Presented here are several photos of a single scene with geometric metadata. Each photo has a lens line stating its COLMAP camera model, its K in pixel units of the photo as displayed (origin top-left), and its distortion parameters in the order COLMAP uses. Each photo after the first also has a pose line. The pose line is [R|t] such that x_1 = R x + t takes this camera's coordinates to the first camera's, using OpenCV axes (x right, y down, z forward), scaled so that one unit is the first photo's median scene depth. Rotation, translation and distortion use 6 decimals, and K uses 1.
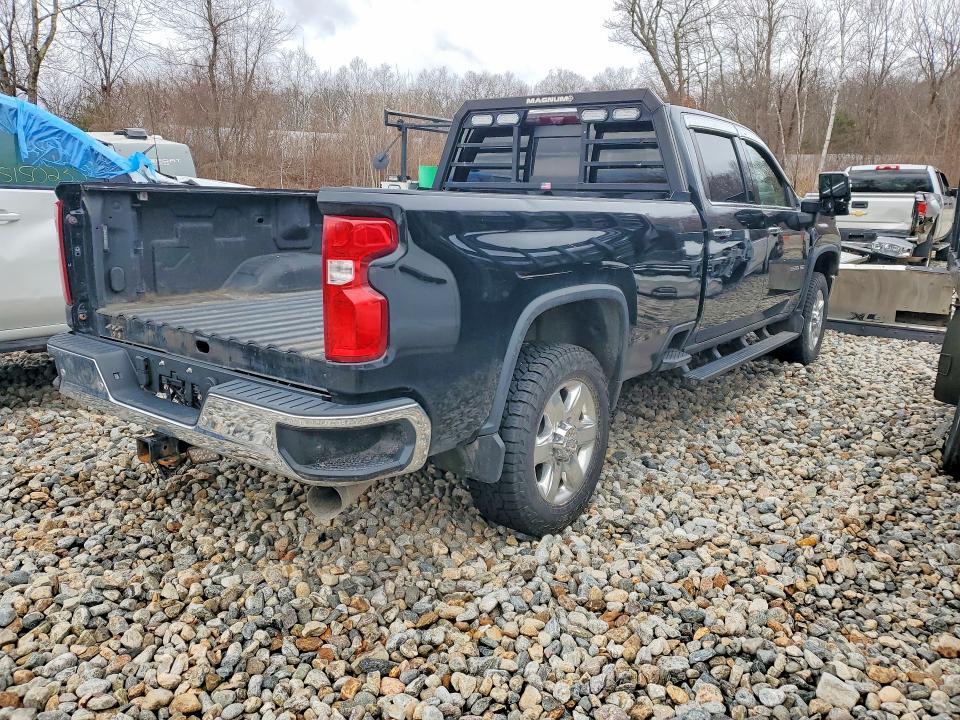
lens RADIAL K [[768.9, 0, 480.0], [0, 768.9, 360.0], [0, 0, 1]] dist [-0.014055, -0.001981]
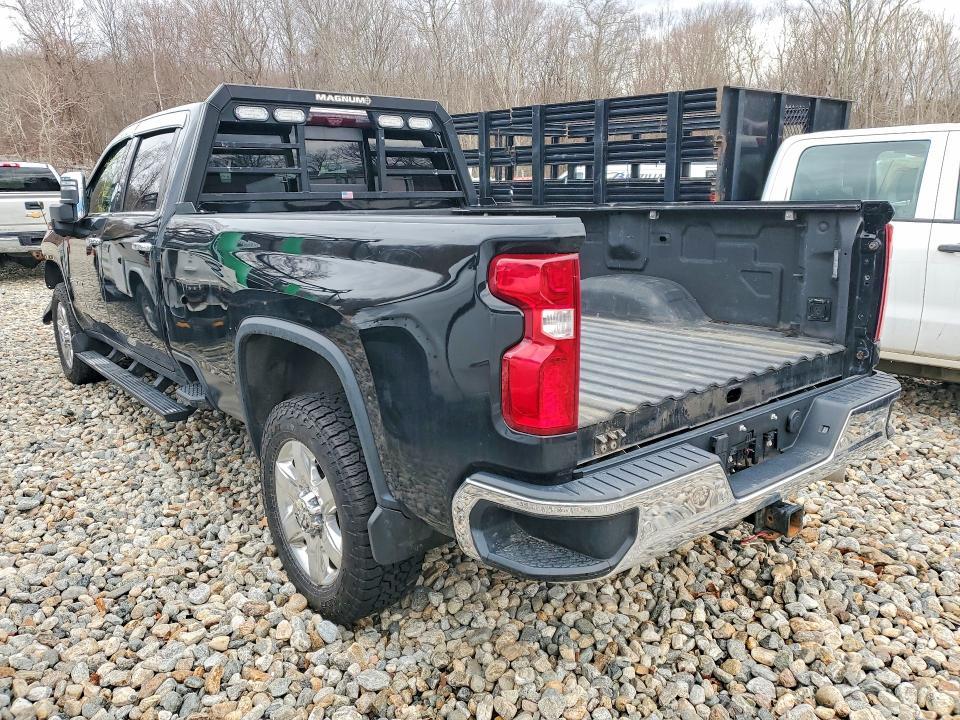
lens RADIAL K [[768.9, 0, 480.0], [0, 768.9, 360.0], [0, 0, 1]] dist [-0.014055, -0.001981]
pose [[0.221784, -0.230332, 0.947501, -0.816353], [0.221404, 0.958217, 0.181112, -0.181683], [-0.949627, 0.169612, 0.263514, 0.692201]]
